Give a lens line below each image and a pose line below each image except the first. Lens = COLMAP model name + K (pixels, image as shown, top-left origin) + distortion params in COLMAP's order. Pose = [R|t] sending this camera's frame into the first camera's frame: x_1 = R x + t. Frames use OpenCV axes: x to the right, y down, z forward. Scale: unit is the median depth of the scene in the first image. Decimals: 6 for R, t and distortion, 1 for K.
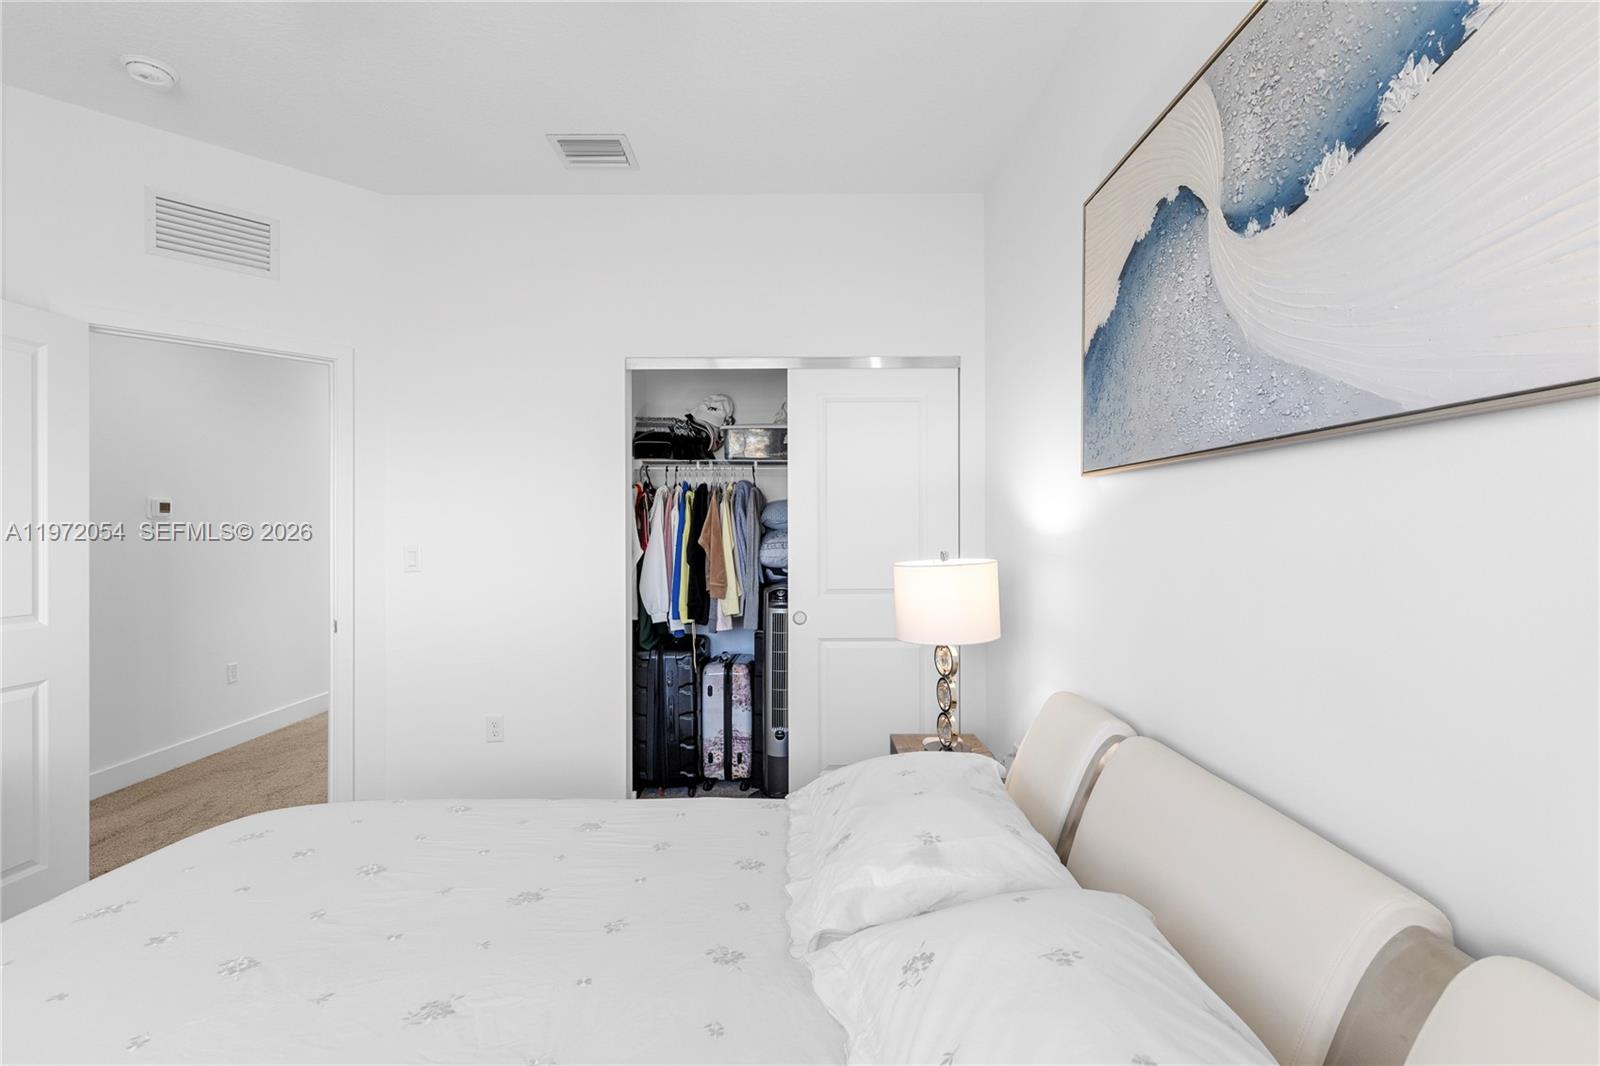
lens RADIAL K [[716.8, 0, 800.7], [0, 716.8, 529.4], [0, 0, 1]] dist [0.003677, 0.000955]
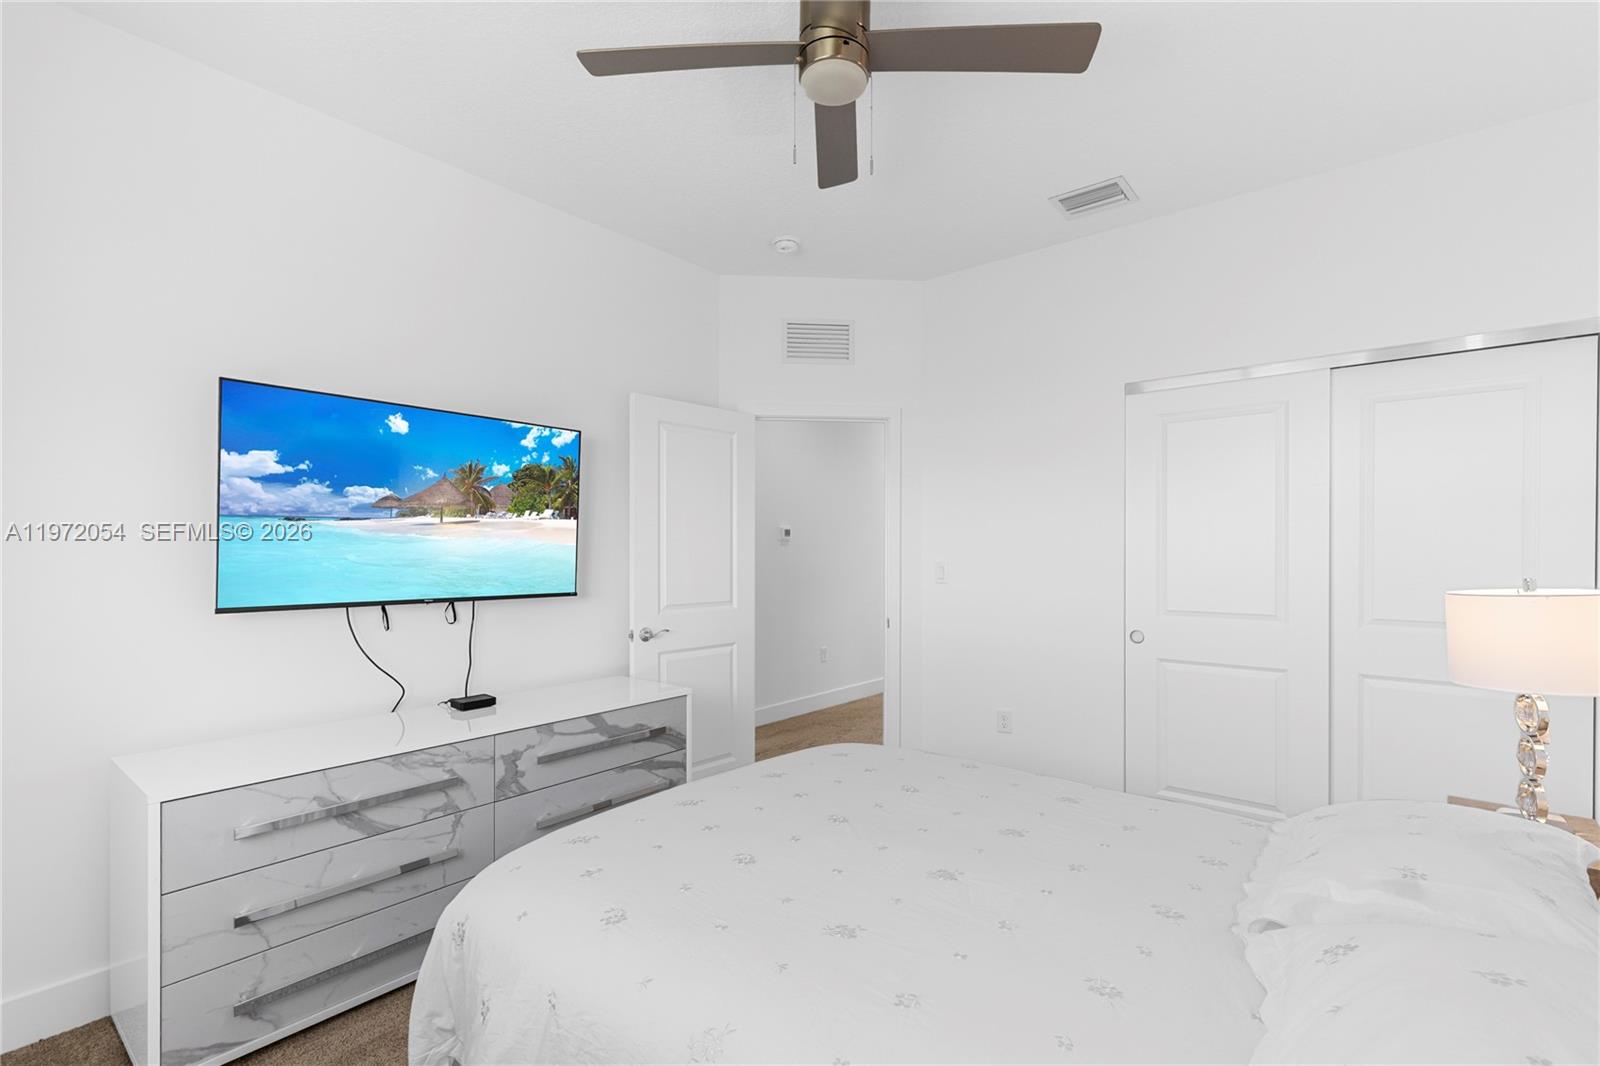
lens RADIAL K [[729.5, 0, 794.3], [0, 729.5, 554.1], [0, 0, 1]] dist [0.003046, 0.000201]
pose [[0.763011, 0.007971, -0.646336, 0.096158], [-0.003097, 0.999958, 0.008676, -0.001750], [0.646378, -0.004618, 0.763003, -0.150575]]
